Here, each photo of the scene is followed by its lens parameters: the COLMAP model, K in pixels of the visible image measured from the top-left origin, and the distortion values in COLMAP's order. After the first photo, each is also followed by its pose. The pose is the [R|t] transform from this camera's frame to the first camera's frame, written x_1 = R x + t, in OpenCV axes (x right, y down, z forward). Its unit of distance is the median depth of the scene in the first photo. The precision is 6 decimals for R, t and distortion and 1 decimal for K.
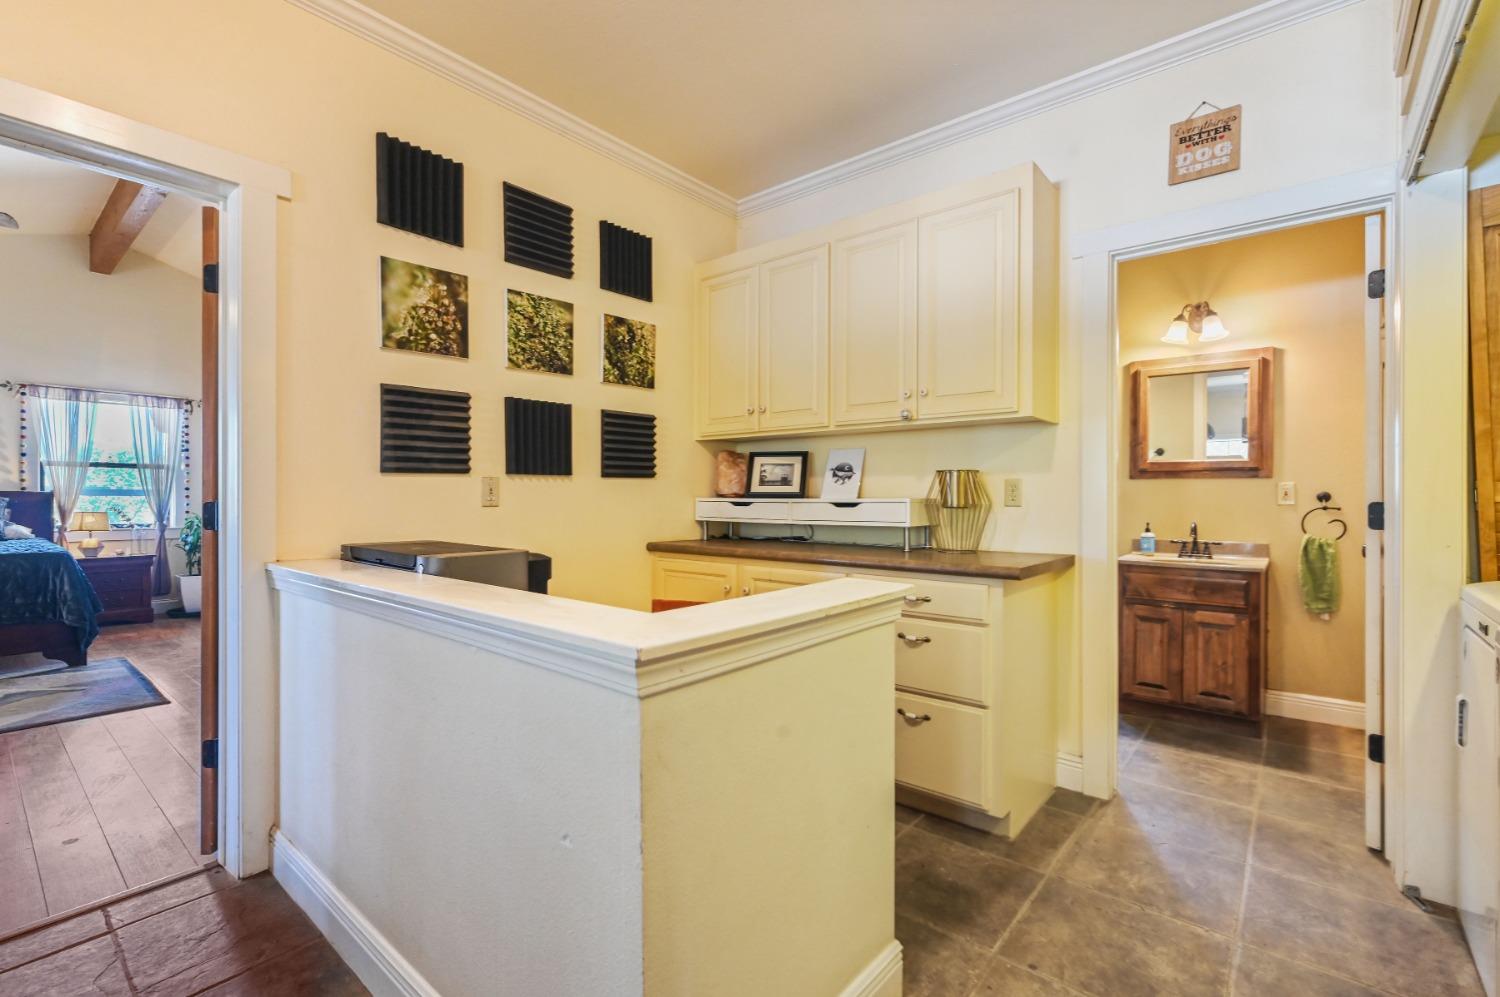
lens RADIAL K [[678.6, 0, 764.7], [0, 678.6, 493.9], [0, 0, 1]] dist [0.005081, -0.001448]
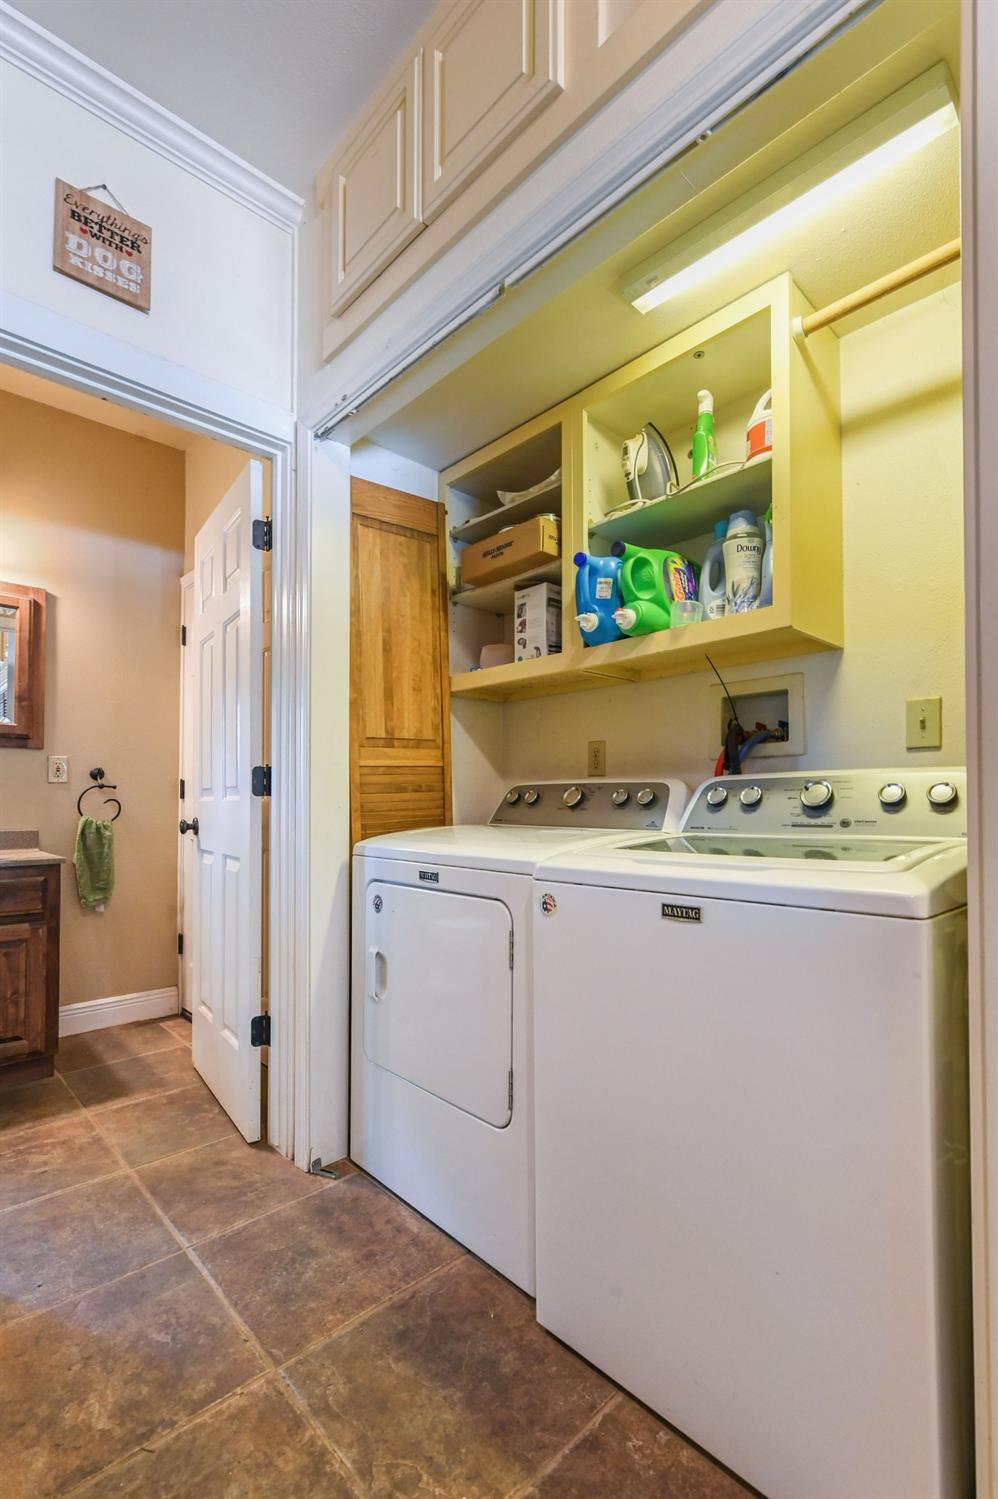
lens RADIAL K [[678.2, 0, 502.3], [0, 678.2, 789.5], [0, 0, 1]] dist [0.005081, -0.001448]
pose [[0.137748, 0.014531, 0.990361, 0.016559], [-0.000887, 0.999894, -0.014547, 0.044054], [-0.990467, 0.001125, 0.137746, 0.420539]]
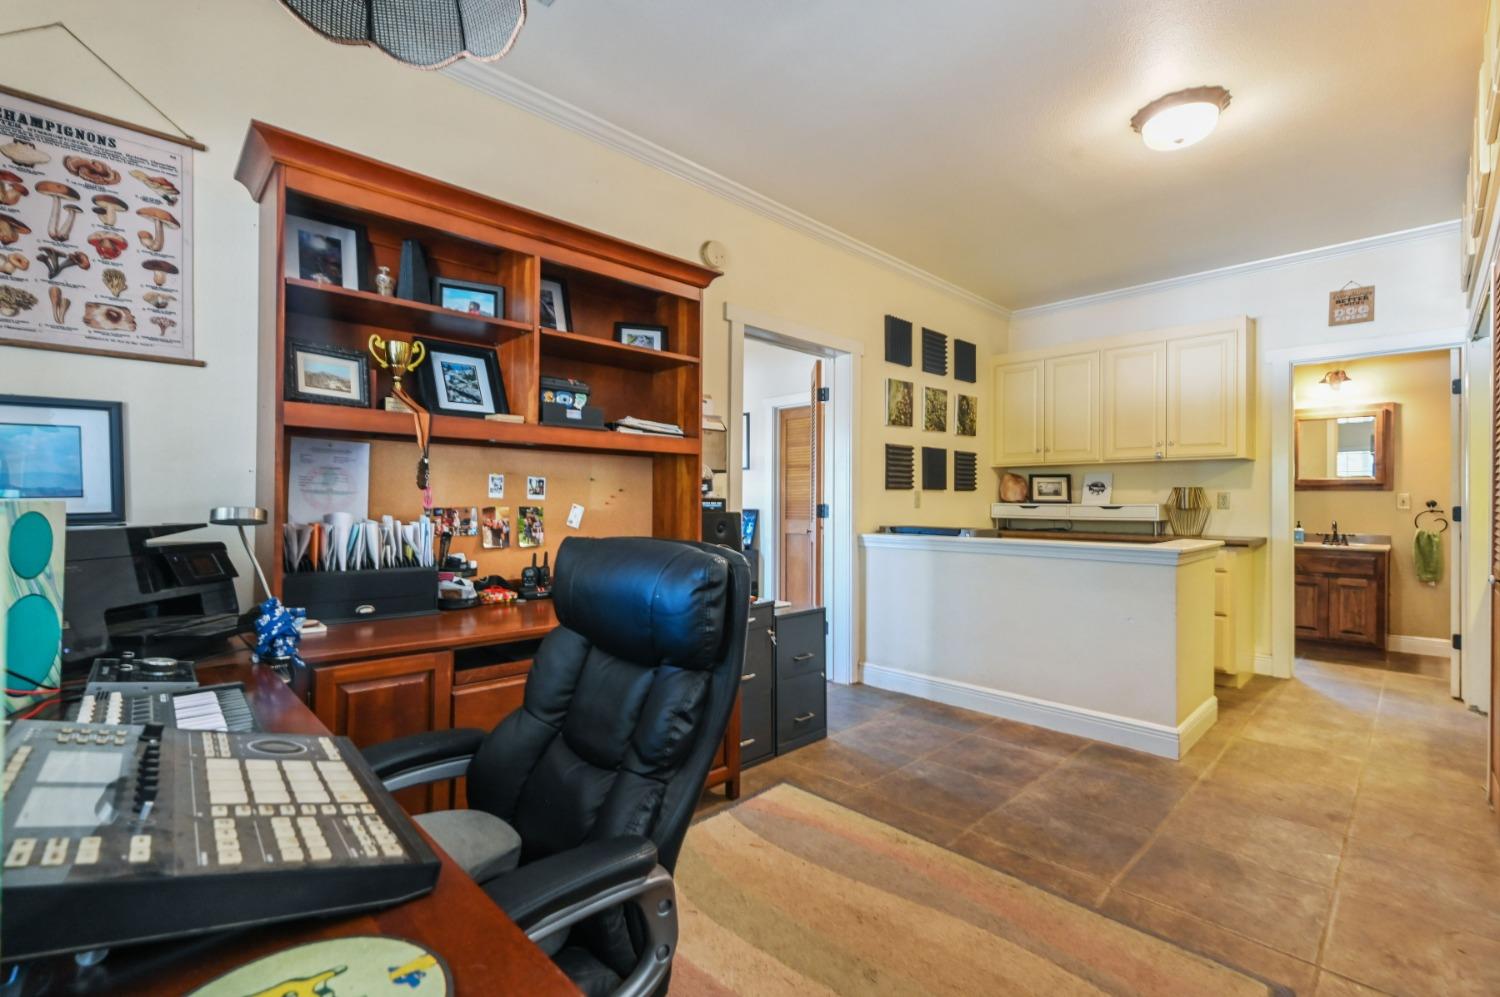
lens RADIAL K [[678.6, 0, 745.1], [0, 678.6, 497.8], [0, 0, 1]] dist [0.005081, -0.001448]
pose [[0.993264, 0.002401, -0.115849, -0.603857], [-0.002981, 0.999984, -0.004837, 0.002674], [0.115835, 0.005149, 0.993255, -0.794207]]
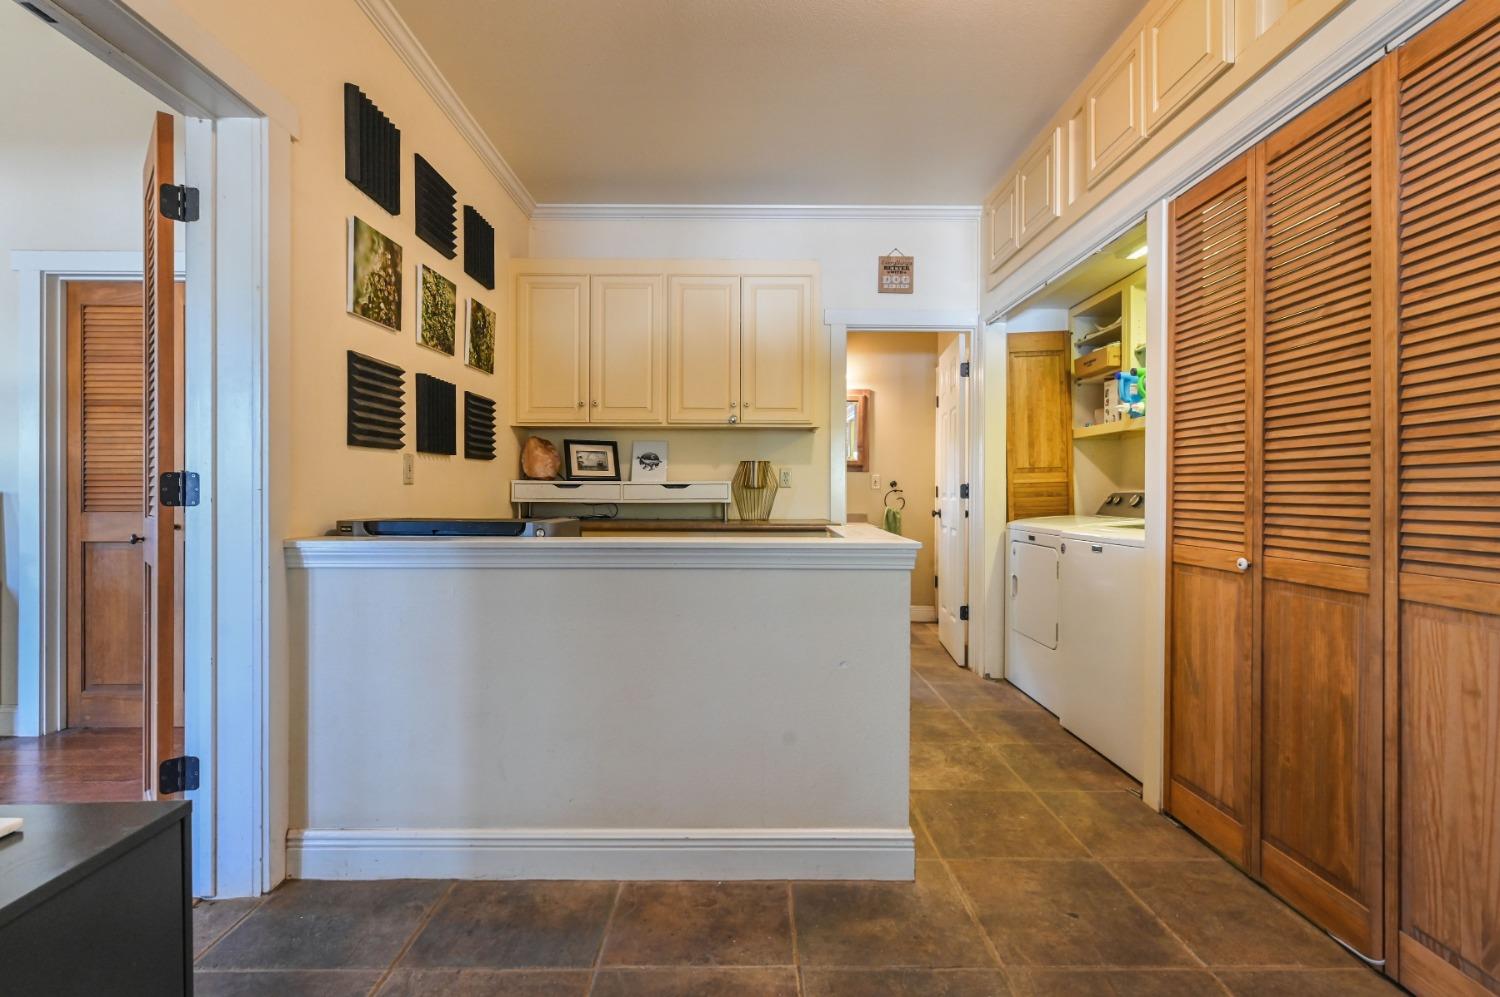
lens RADIAL K [[678.6, 0, 752.5], [0, 678.6, 493.5], [0, 0, 1]] dist [0.005081, -0.001448]
pose [[0.769115, -0.000991, 0.639109, -0.601929], [-0.002960, 0.999983, 0.005113, 0.024292], [-0.639103, -0.005825, 0.769099, -0.067605]]
